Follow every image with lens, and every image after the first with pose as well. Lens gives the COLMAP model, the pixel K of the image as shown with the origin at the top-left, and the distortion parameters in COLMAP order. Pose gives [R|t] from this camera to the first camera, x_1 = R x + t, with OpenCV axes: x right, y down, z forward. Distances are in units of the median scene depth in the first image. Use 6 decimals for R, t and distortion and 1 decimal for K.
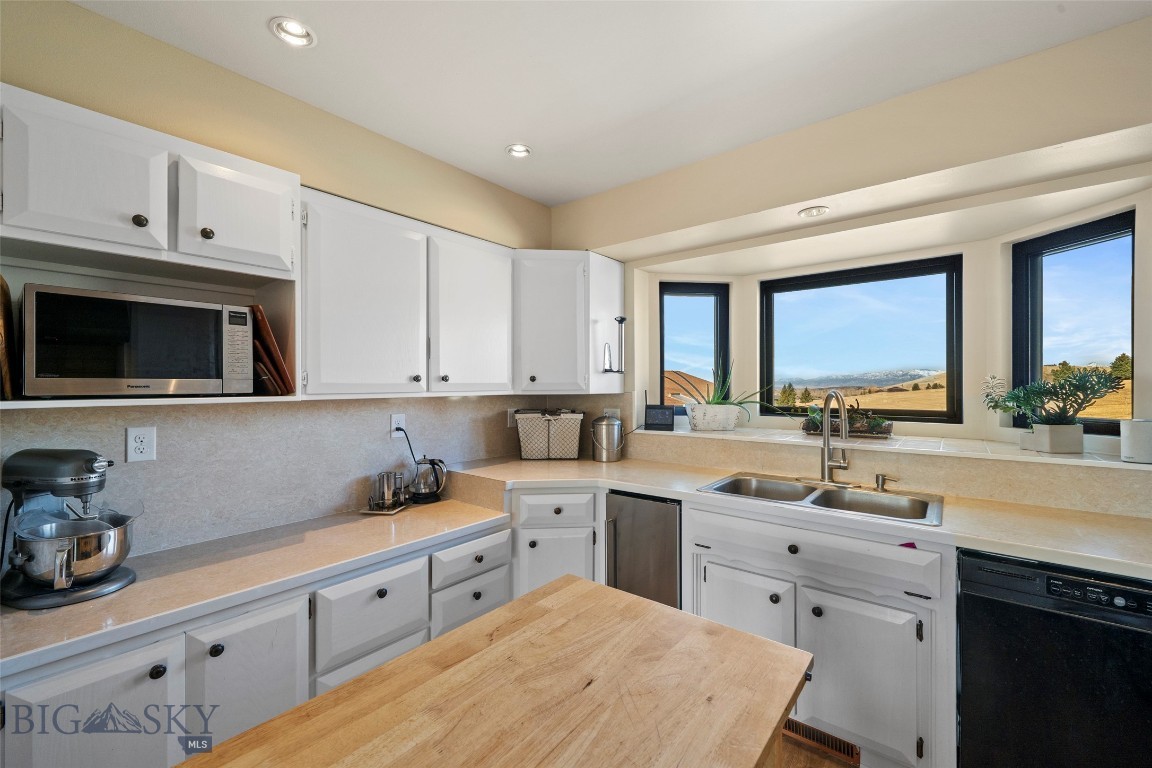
lens RADIAL K [[471.7, 0, 575.3], [0, 471.7, 382.9], [0, 0, 1]] dist [0.000416, 0.000000]
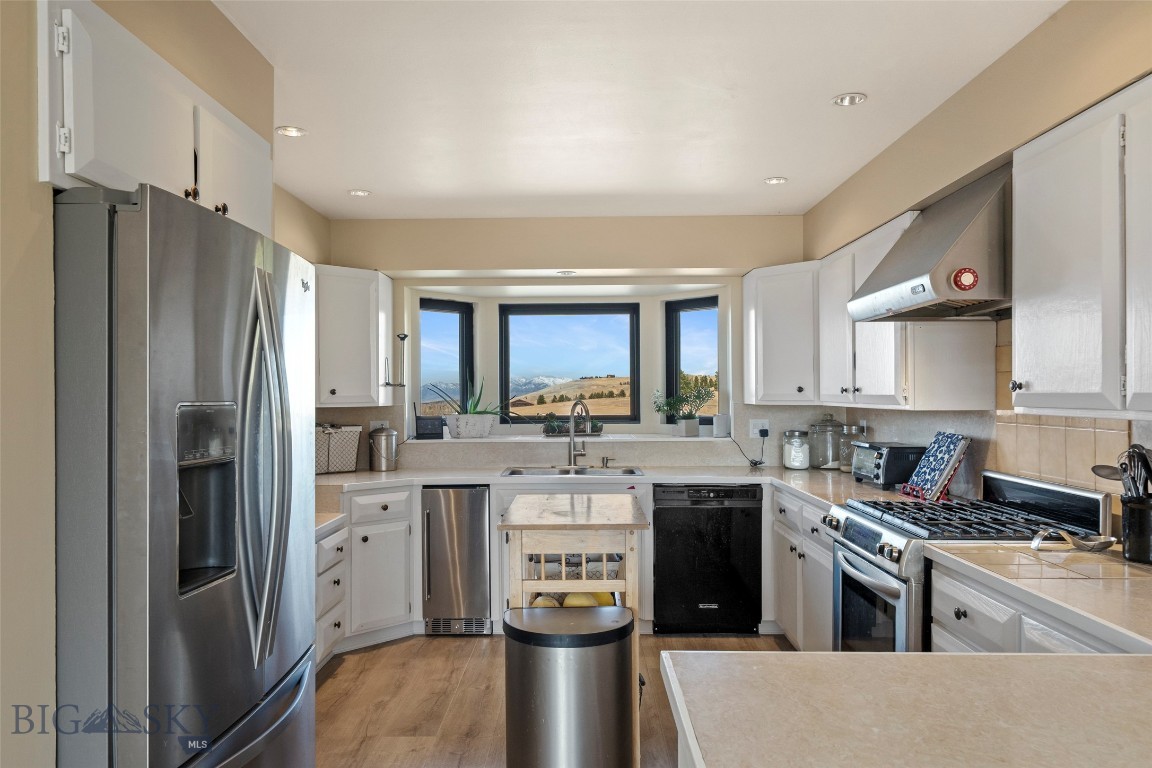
lens RADIAL K [[781.9, 0, 576.5], [0, 781.9, 388.0], [0, 0, 1]] dist [-0.008879, 0.001496]
pose [[0.783004, 0.001380, 0.622015, -0.730564], [0.004313, 0.999961, -0.007649, -0.002047], [-0.622001, 0.008672, 0.782968, -0.666386]]
